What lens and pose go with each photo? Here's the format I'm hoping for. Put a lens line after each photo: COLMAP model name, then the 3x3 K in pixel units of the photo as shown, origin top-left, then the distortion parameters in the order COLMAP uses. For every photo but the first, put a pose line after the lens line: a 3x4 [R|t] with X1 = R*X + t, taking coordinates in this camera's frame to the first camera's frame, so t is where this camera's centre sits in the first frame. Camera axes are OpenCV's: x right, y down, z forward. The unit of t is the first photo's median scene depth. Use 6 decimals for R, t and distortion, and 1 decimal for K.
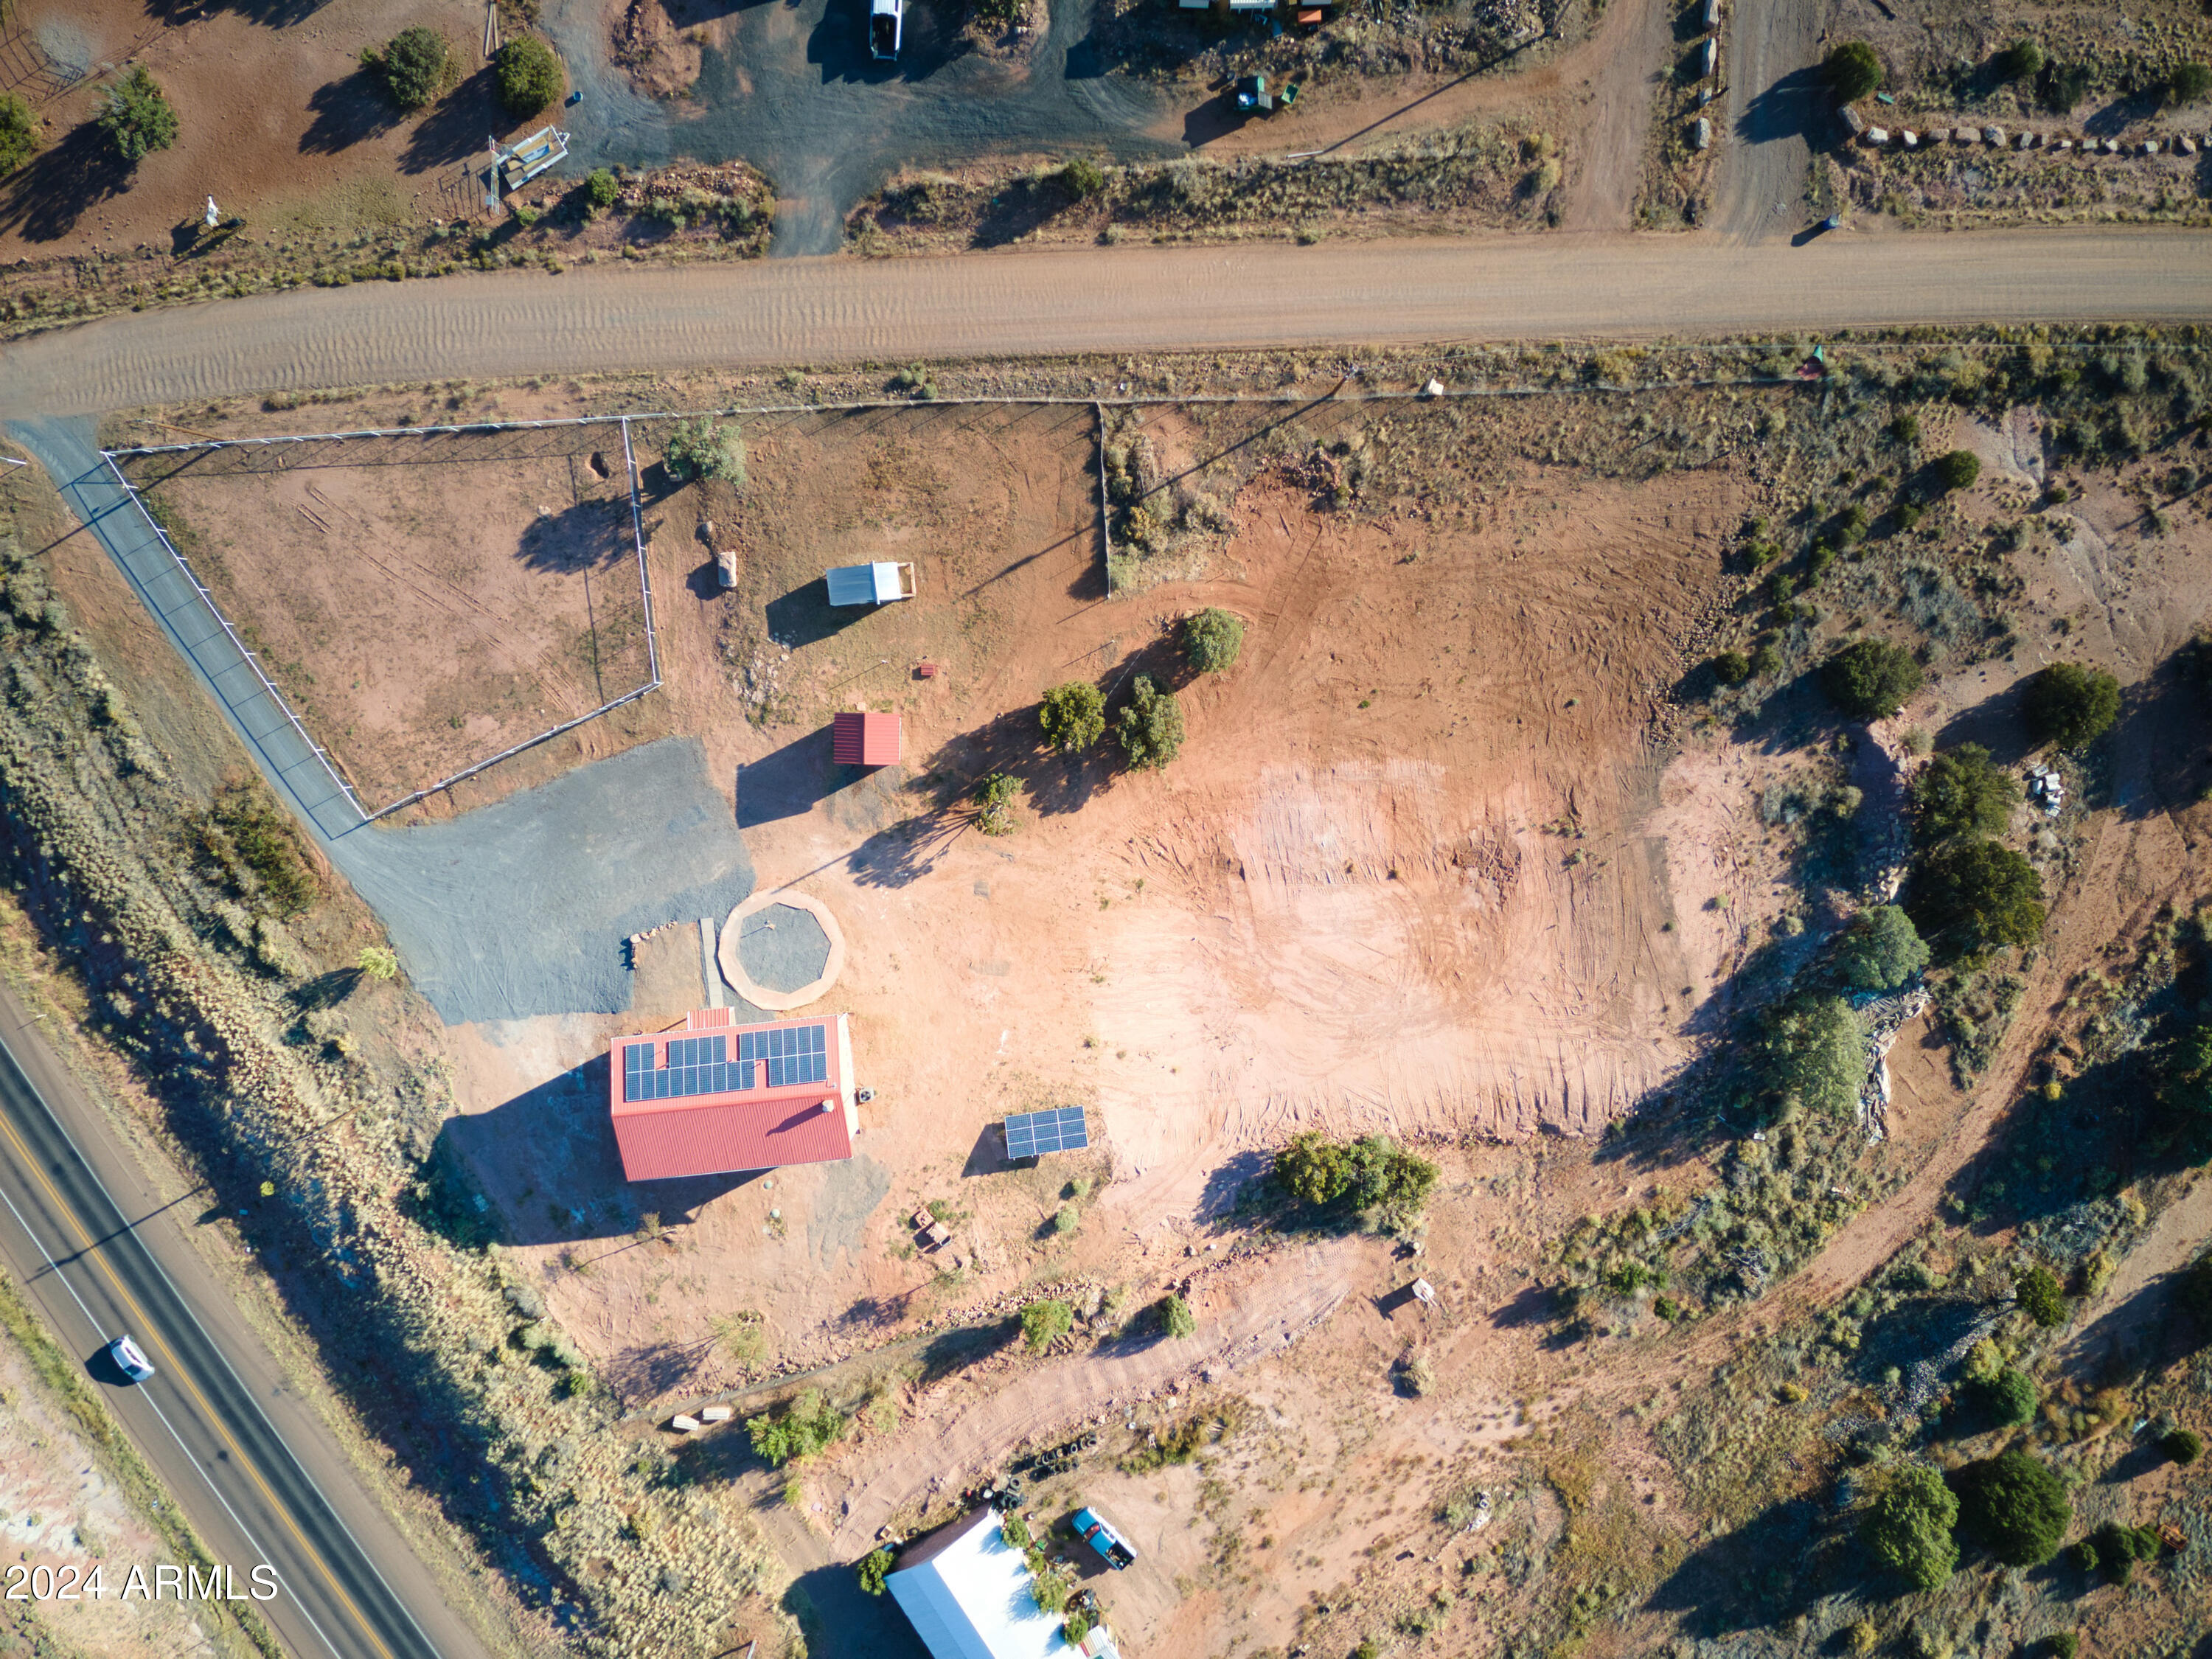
lens RADIAL K [[1598.0, 0, 1106.6], [0, 1598.0, 837.6], [0, 0, 1]] dist [0.041411, -0.034415]
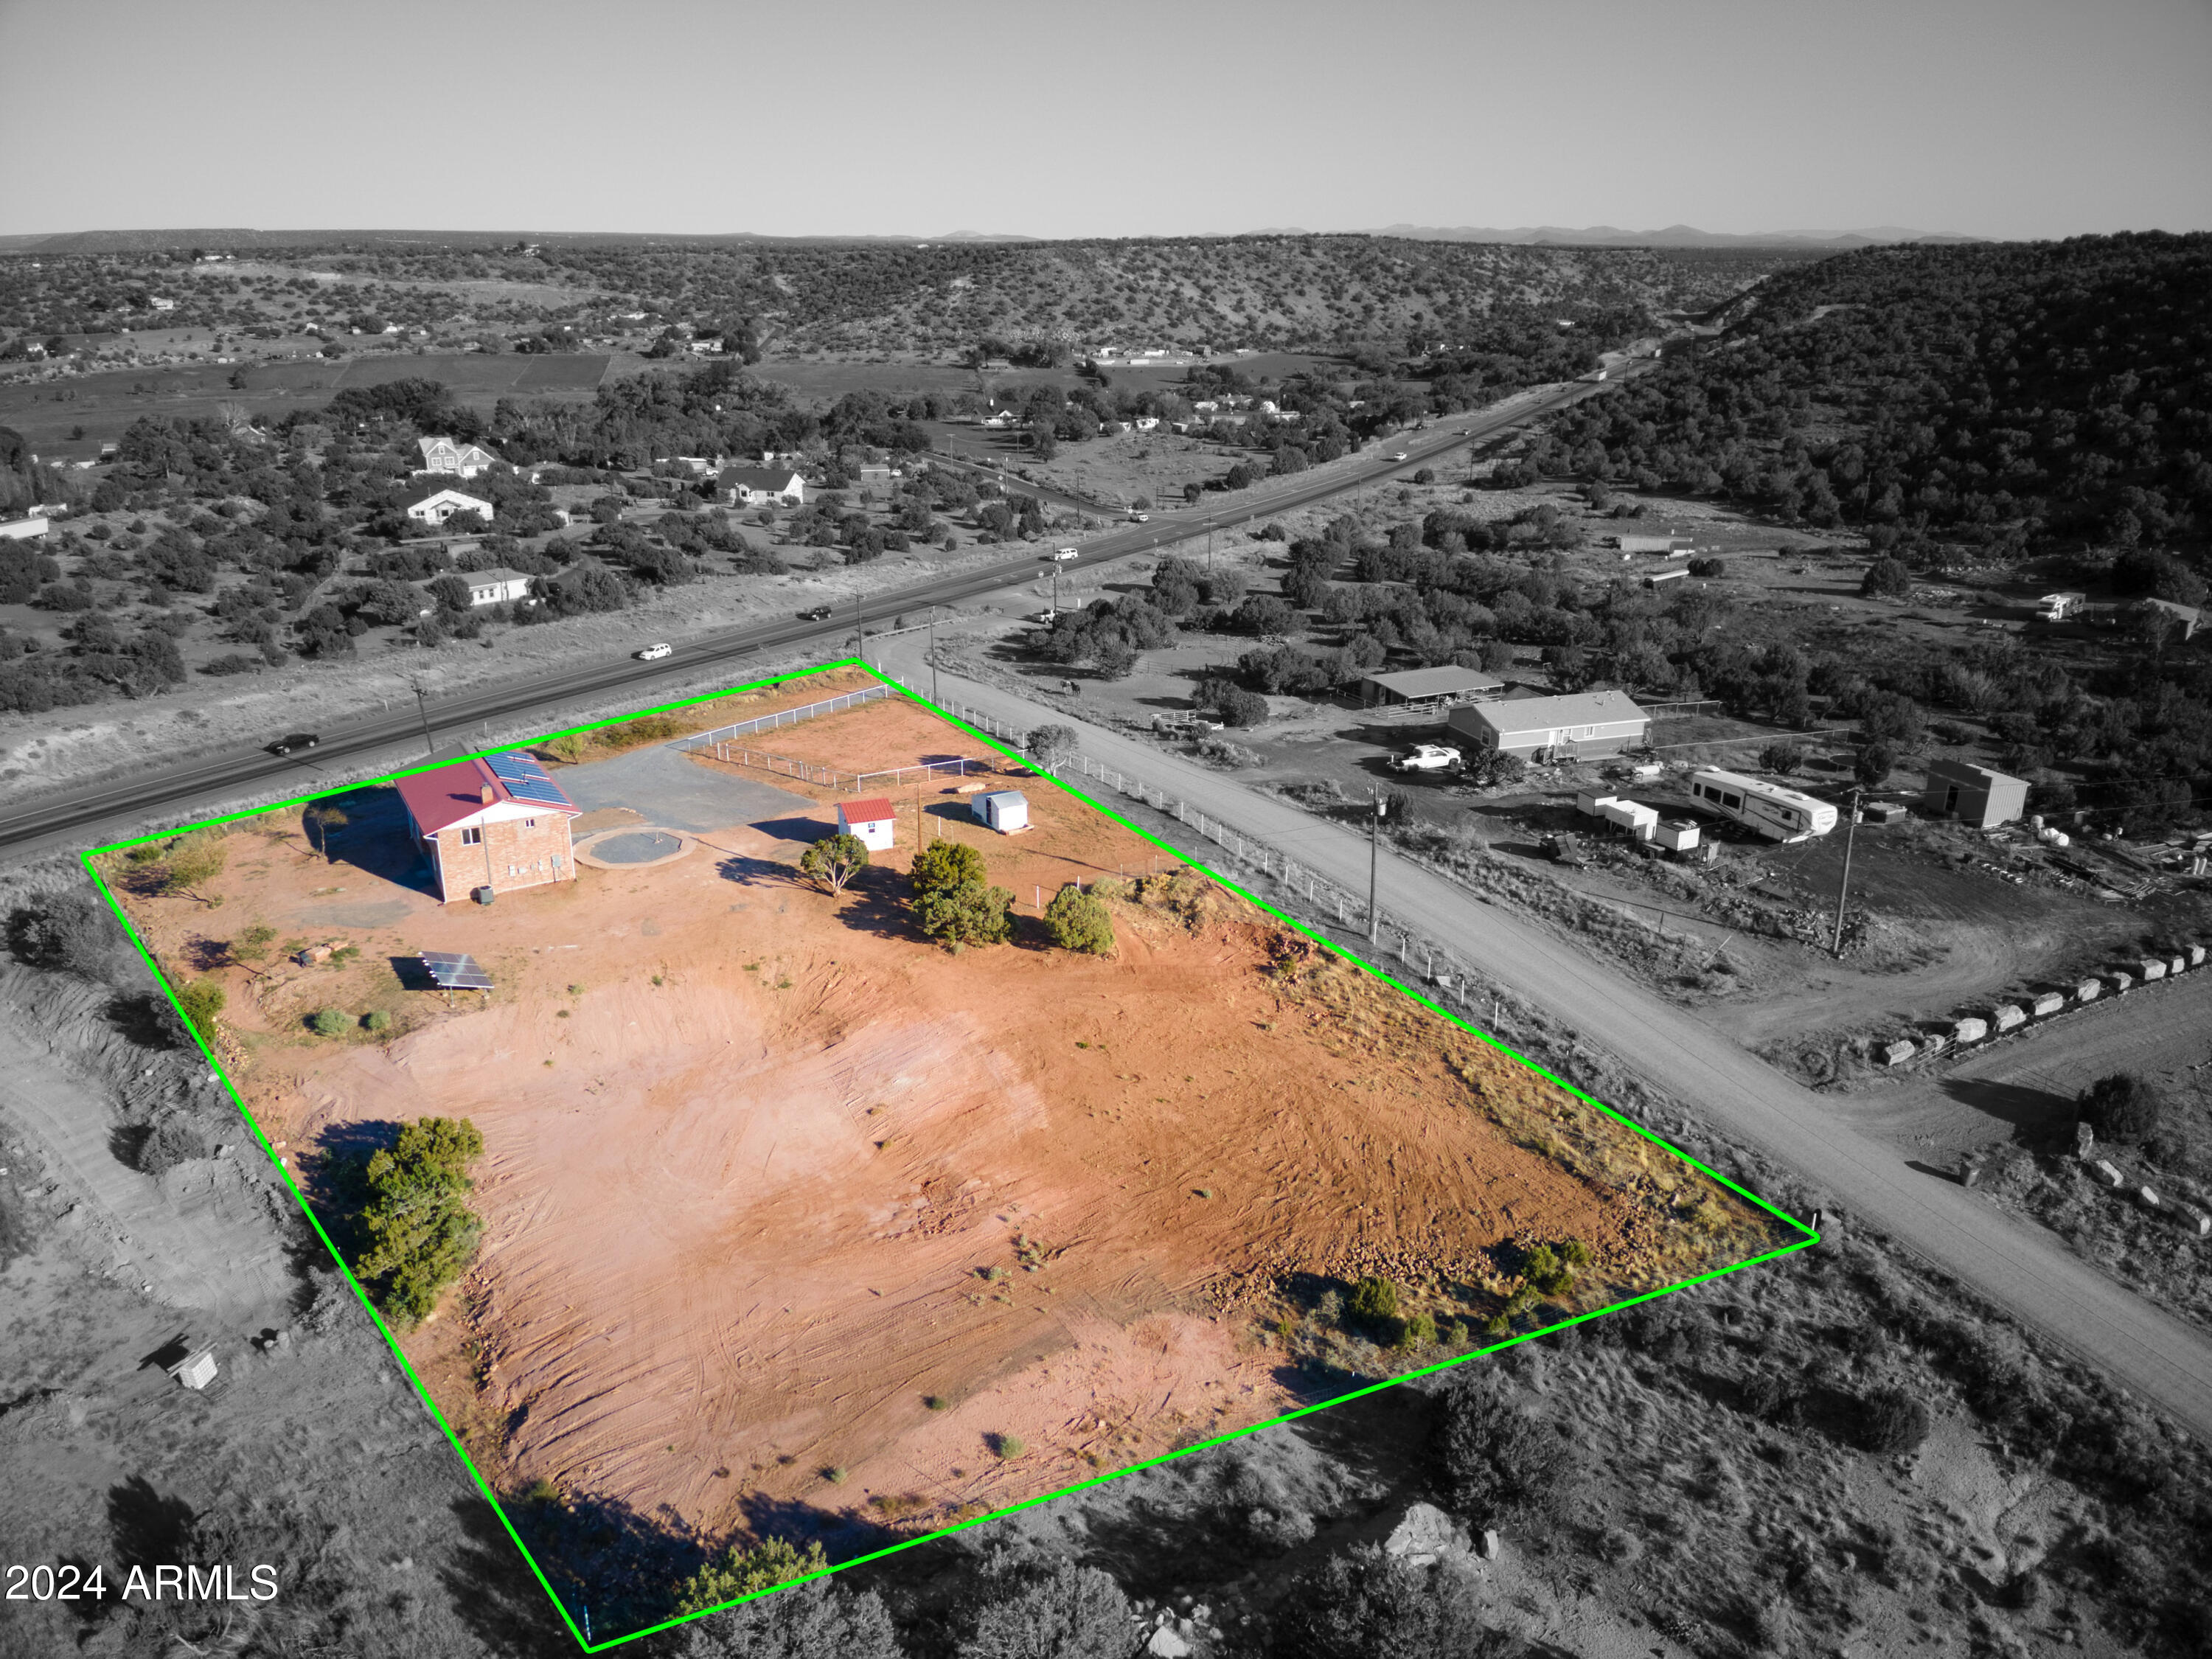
lens RADIAL K [[1598.0, 0, 1116.3], [0, 1598.0, 829.8], [0, 0, 1]] dist [0.041411, -0.034415]
pose [[0.418388, 0.344427, -0.840429, 0.789629], [-0.904091, 0.069283, -0.421687, 0.223602], [-0.087013, 0.936253, 0.340380, 0.625889]]
